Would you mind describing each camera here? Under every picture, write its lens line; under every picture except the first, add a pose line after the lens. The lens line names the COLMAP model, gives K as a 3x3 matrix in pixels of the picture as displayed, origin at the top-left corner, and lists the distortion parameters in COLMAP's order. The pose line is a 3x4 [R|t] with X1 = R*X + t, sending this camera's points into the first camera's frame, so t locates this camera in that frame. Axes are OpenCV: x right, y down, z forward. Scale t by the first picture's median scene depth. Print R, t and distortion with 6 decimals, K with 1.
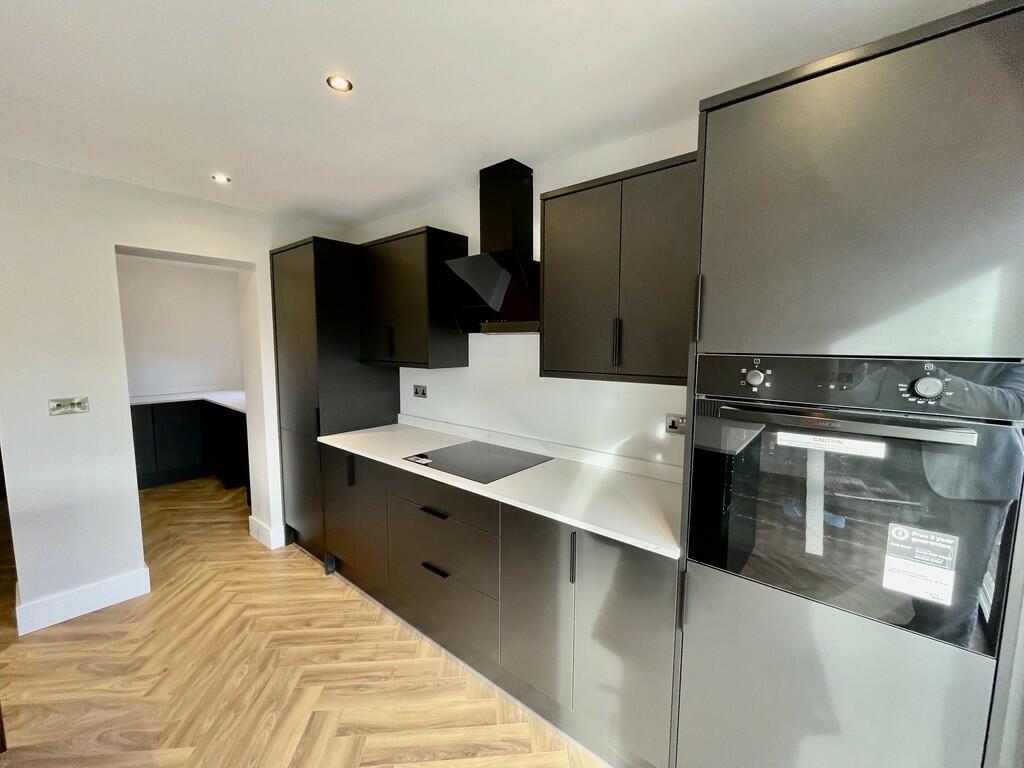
lens RADIAL K [[413.7, 0, 511.7], [0, 413.7, 385.2], [0, 0, 1]] dist [-0.001234, -0.000310]
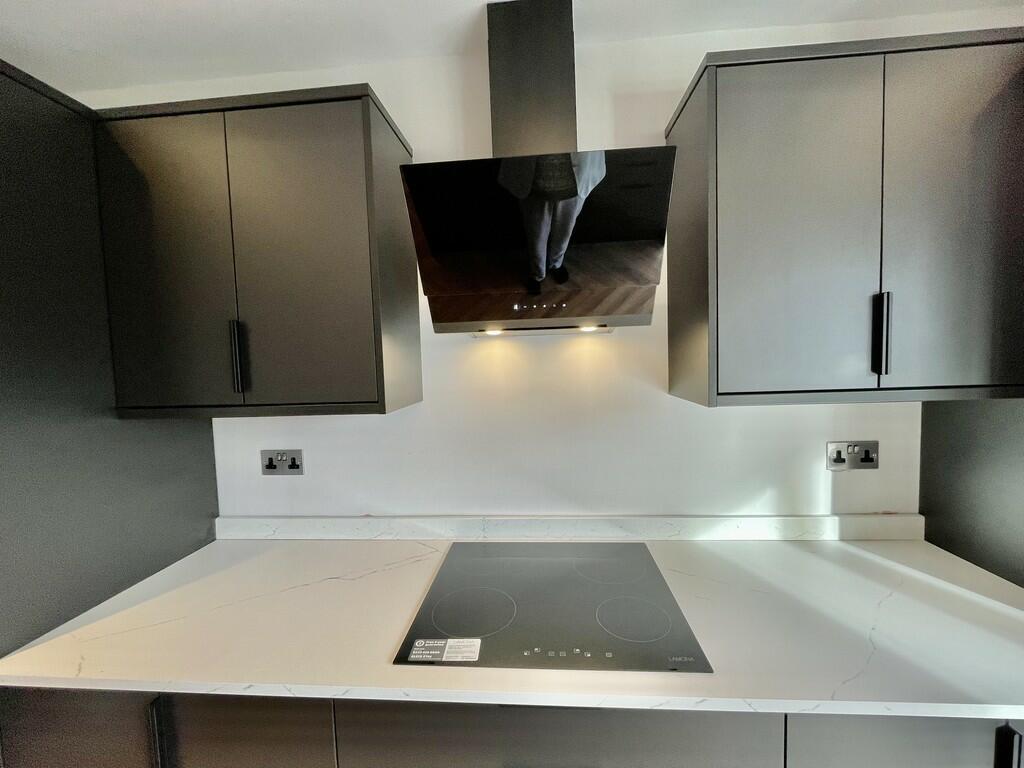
lens RADIAL K [[413.7, 0, 514.6], [0, 413.7, 382.4], [0, 0, 1]] dist [-0.001234, -0.000310]
pose [[0.805379, -0.065792, 0.589098, -0.281345], [0.093712, 0.995455, -0.016943, -0.043118], [-0.585305, 0.068851, 0.807884, 0.457249]]
